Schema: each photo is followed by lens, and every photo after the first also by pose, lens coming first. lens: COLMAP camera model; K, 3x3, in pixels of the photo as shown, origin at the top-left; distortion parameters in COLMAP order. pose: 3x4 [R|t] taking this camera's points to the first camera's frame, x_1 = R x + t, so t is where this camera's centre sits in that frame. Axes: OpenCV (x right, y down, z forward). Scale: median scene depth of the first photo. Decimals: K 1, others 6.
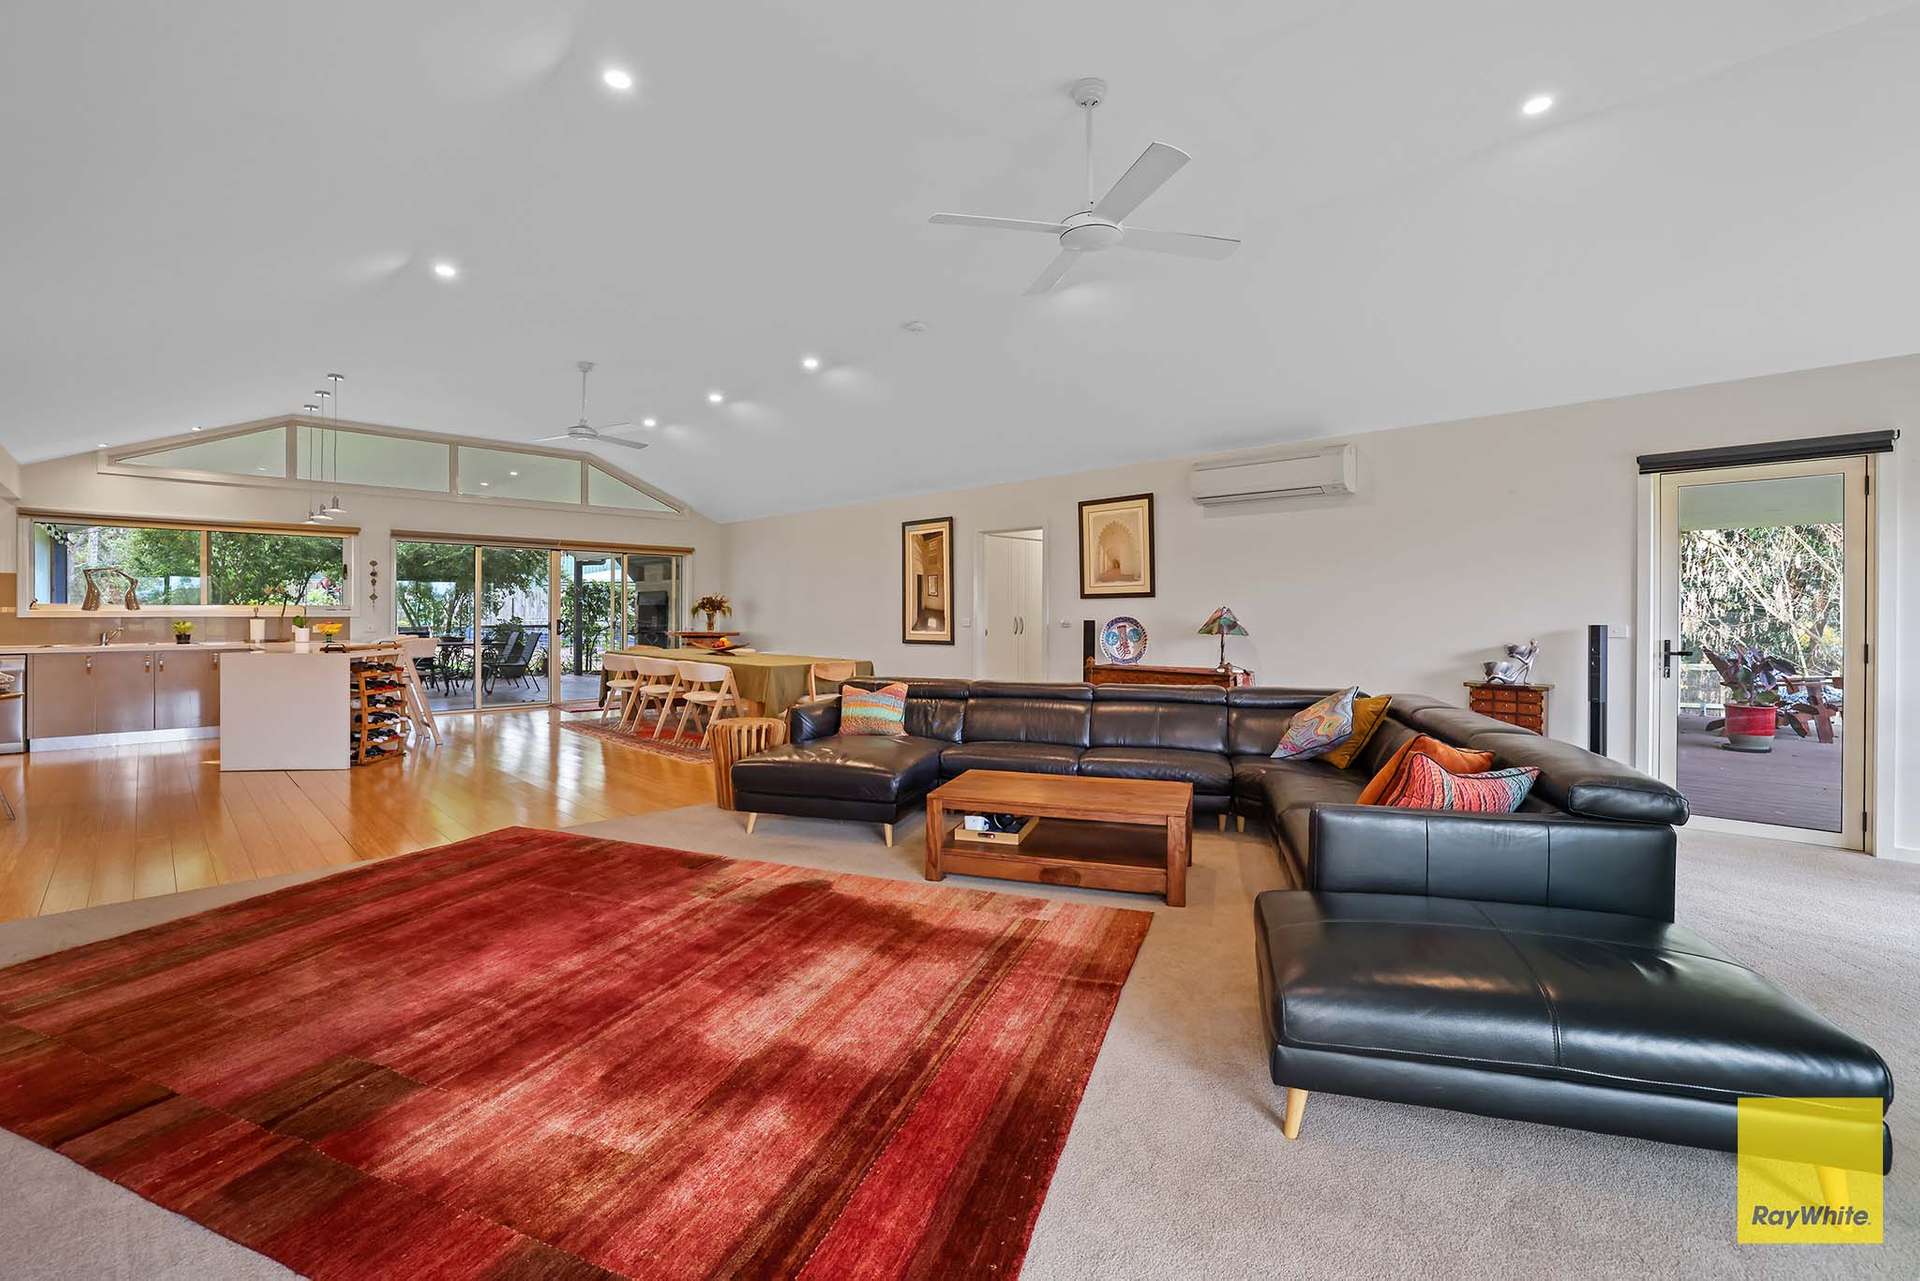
lens RADIAL K [[844.9, 0, 967.6], [0, 844.9, 612.5], [0, 0, 1]] dist [-0.002207, 0.000453]
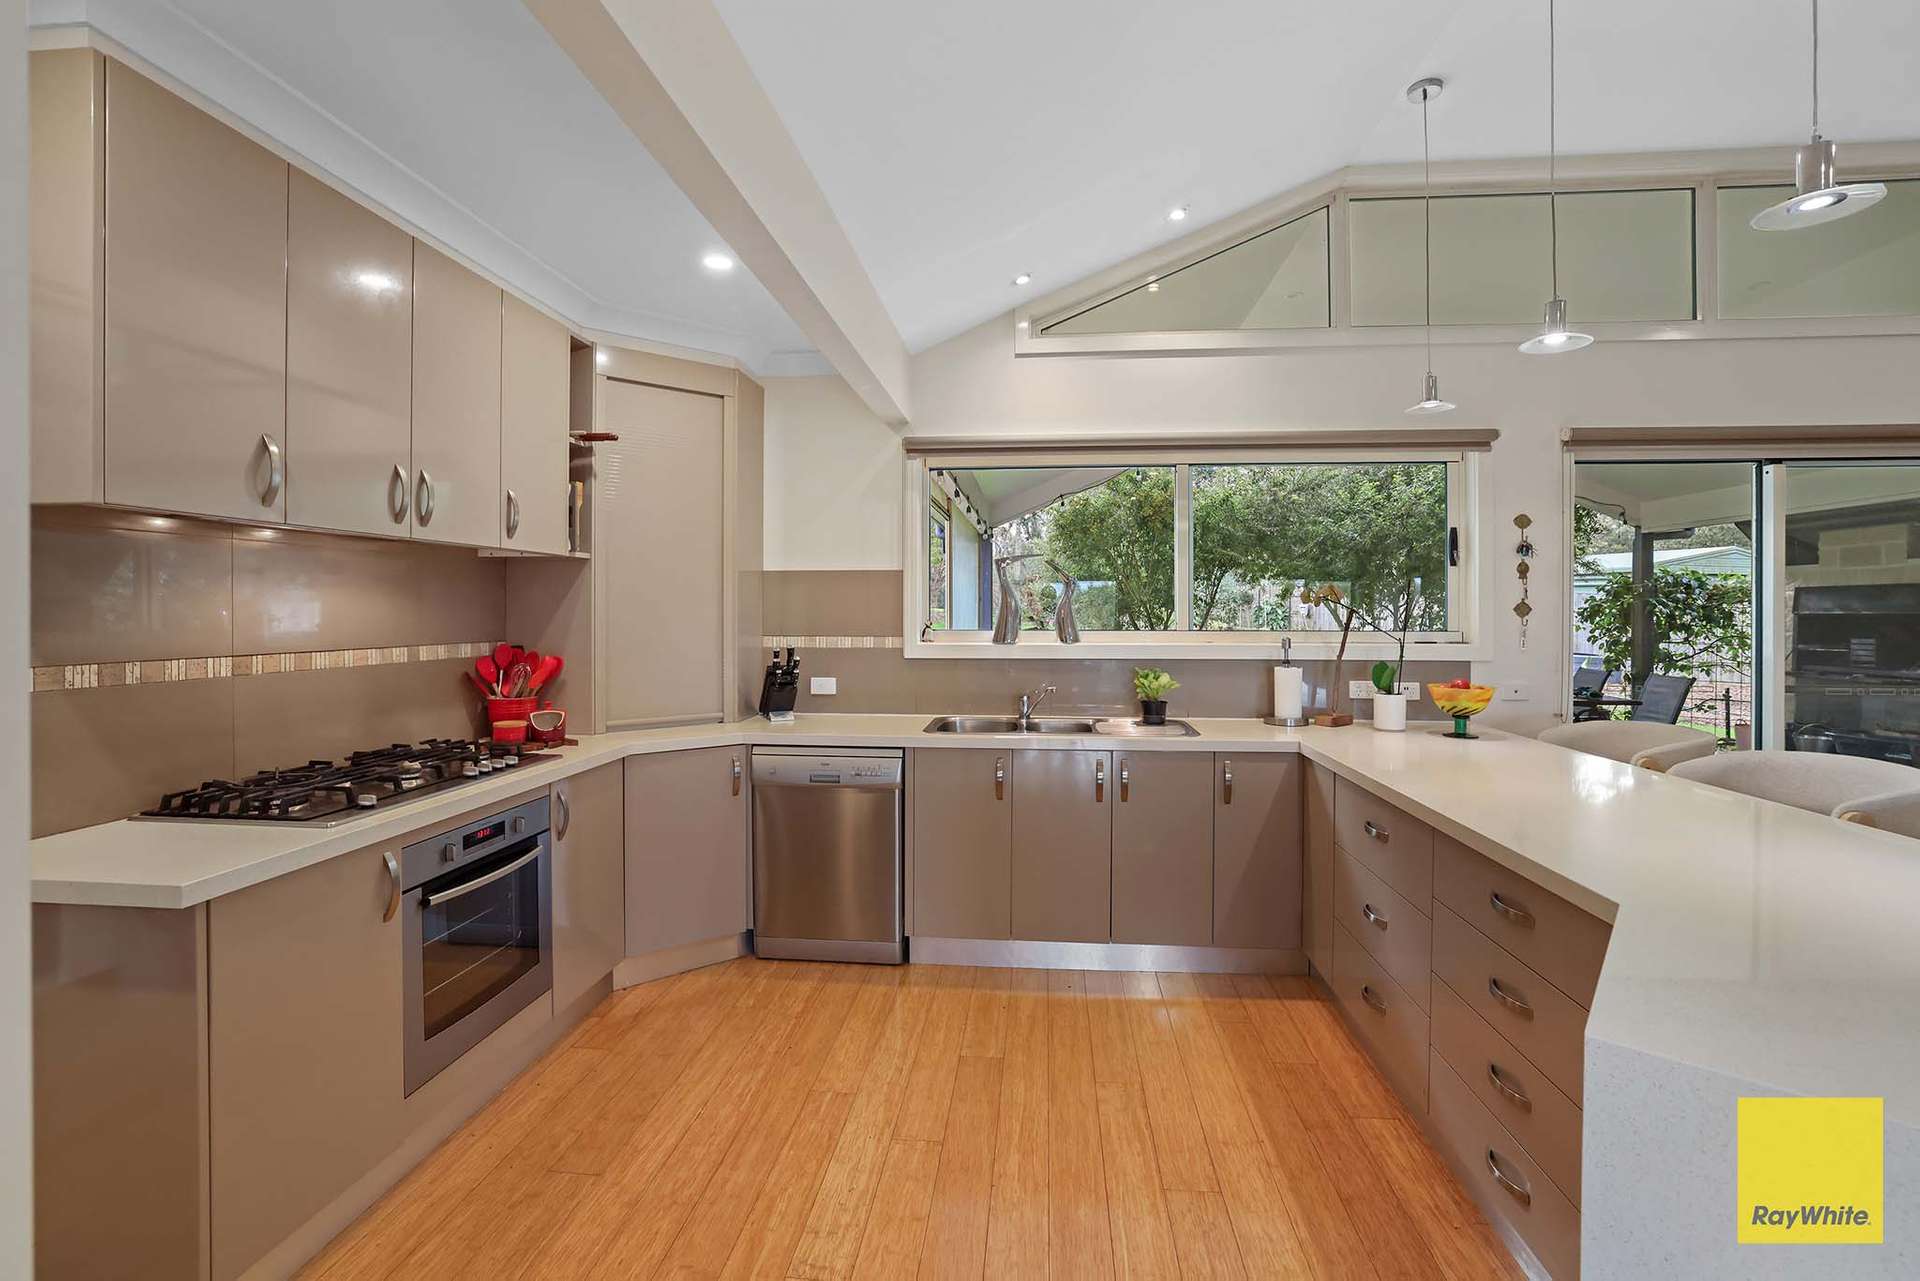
lens RADIAL K [[844.9, 0, 967.6], [0, 844.9, 612.5], [0, 0, 1]] dist [-0.002207, 0.000453]
pose [[0.648658, 0.001702, -0.761078, -0.484426], [-0.001237, 0.999999, 0.001182, -0.014353], [0.761079, 0.000175, 0.648659, 0.472761]]
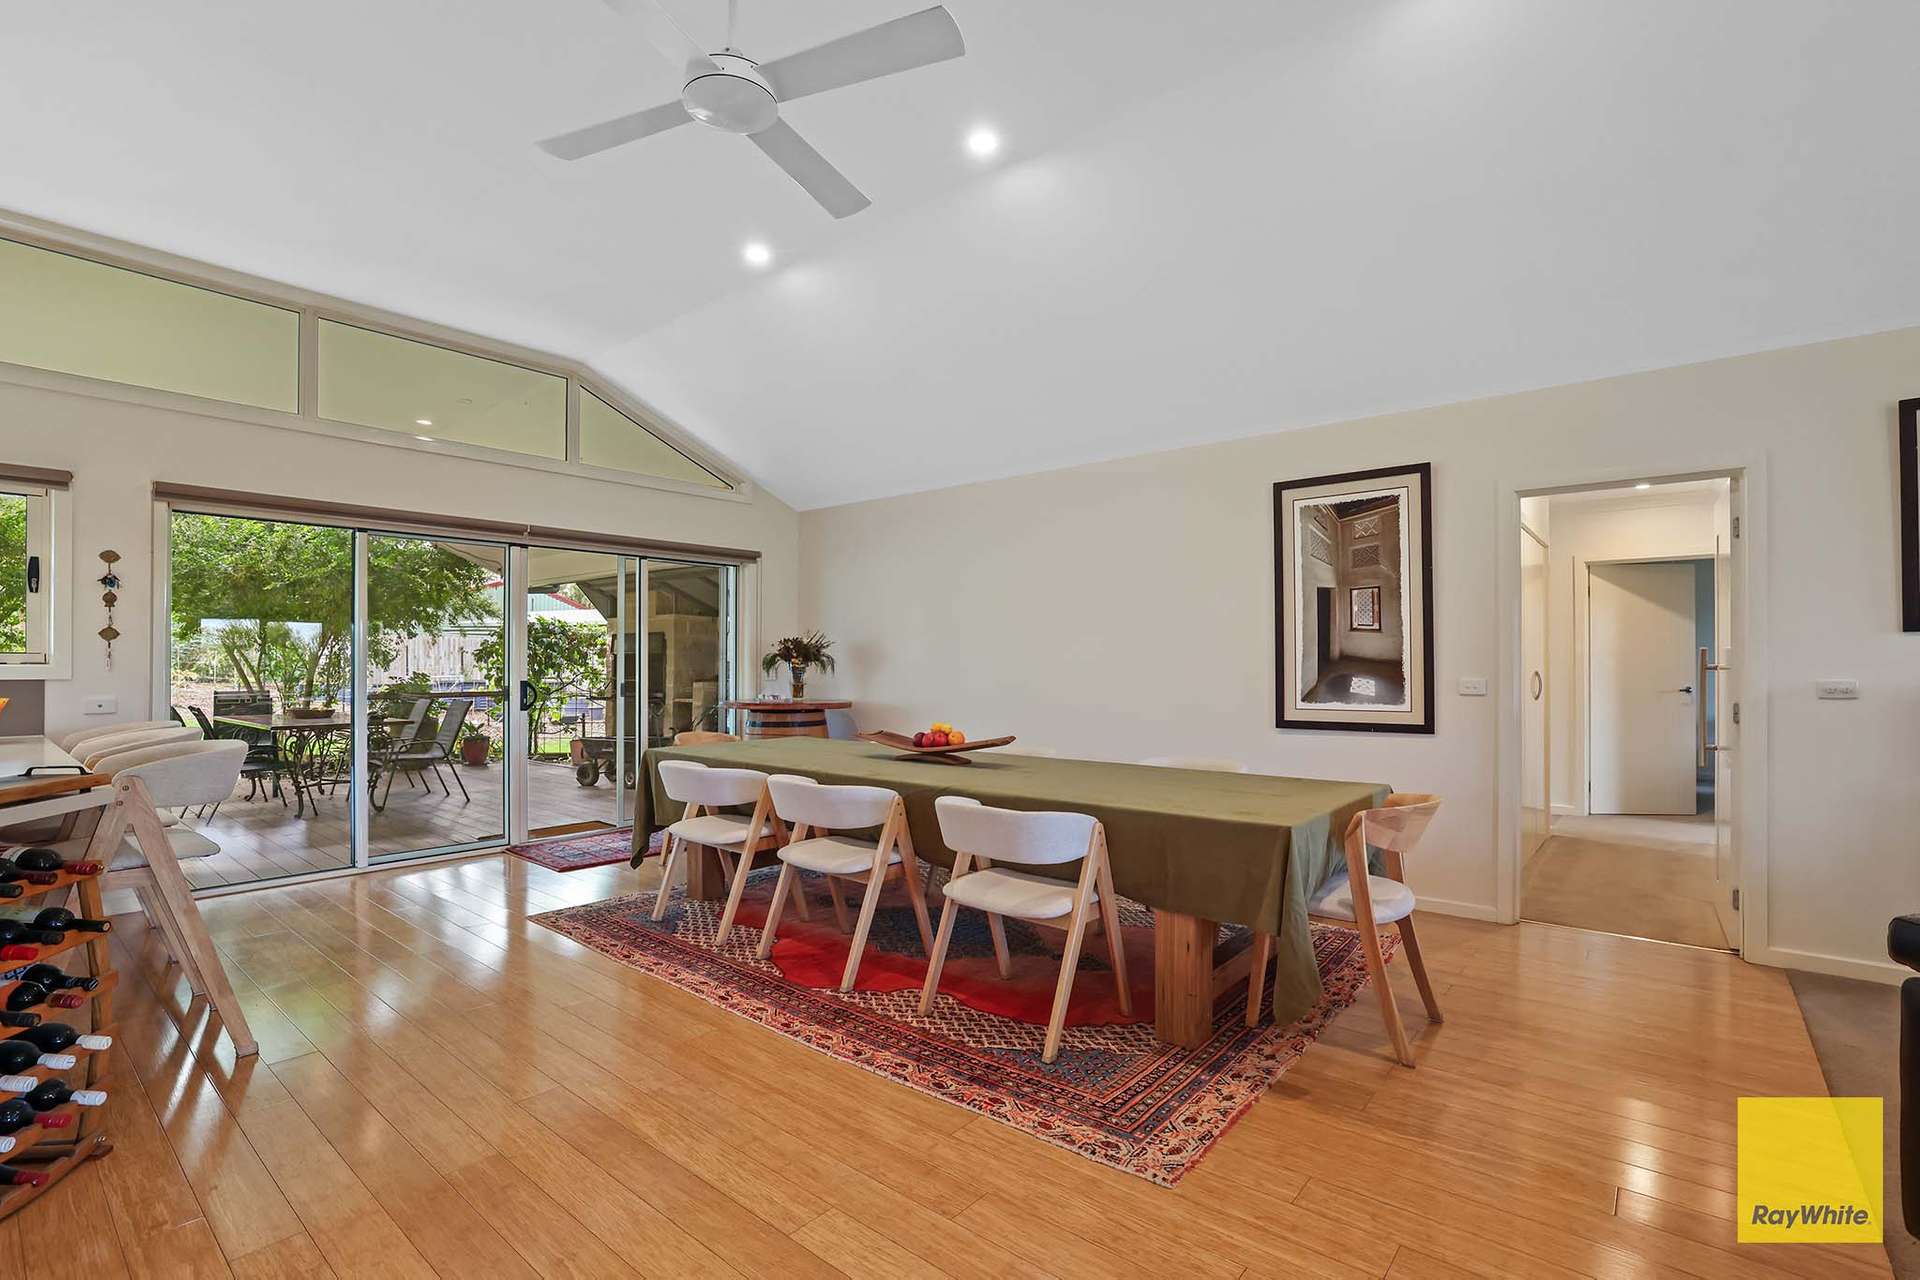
lens RADIAL K [[860.3, 0, 979.9], [0, 860.3, 659.5], [0, 0, 1]] dist [-0.023447, 0.000360]
pose [[0.994095, -0.002973, 0.108473, -0.257003], [0.003373, 0.999988, -0.003506, -0.001763], [-0.108462, 0.003851, 0.994093, 0.439460]]
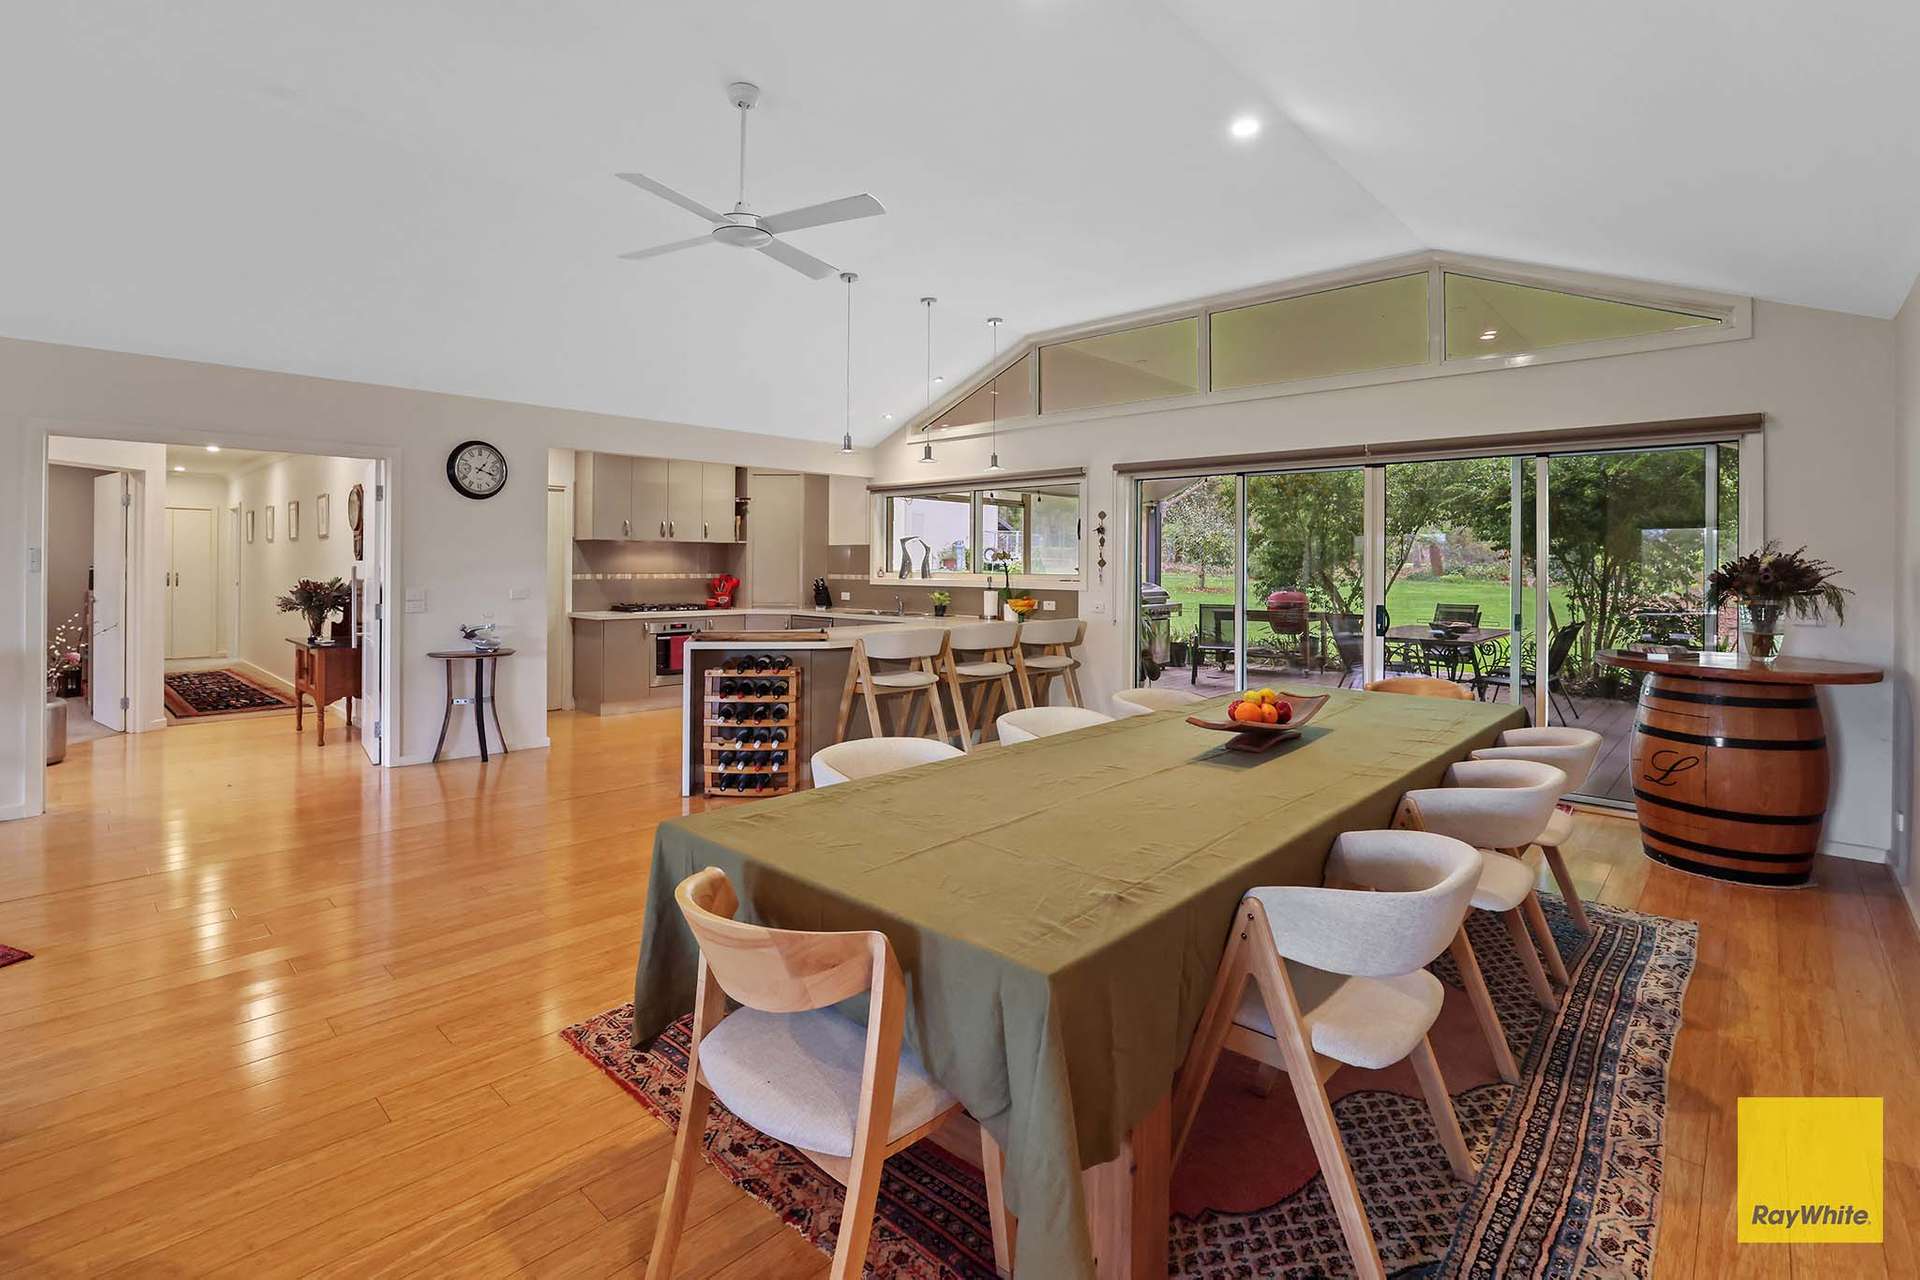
lens RADIAL K [[897.0, 0, 907.8], [0, 897.0, 552.2], [0, 0, 1]] dist [-0.001110, 0.000044]
pose [[0.010700, -0.012799, -0.999861, 0.035273], [-0.006332, 0.999897, -0.012867, -0.014099], [0.999923, 0.006469, 0.010618, 0.697811]]
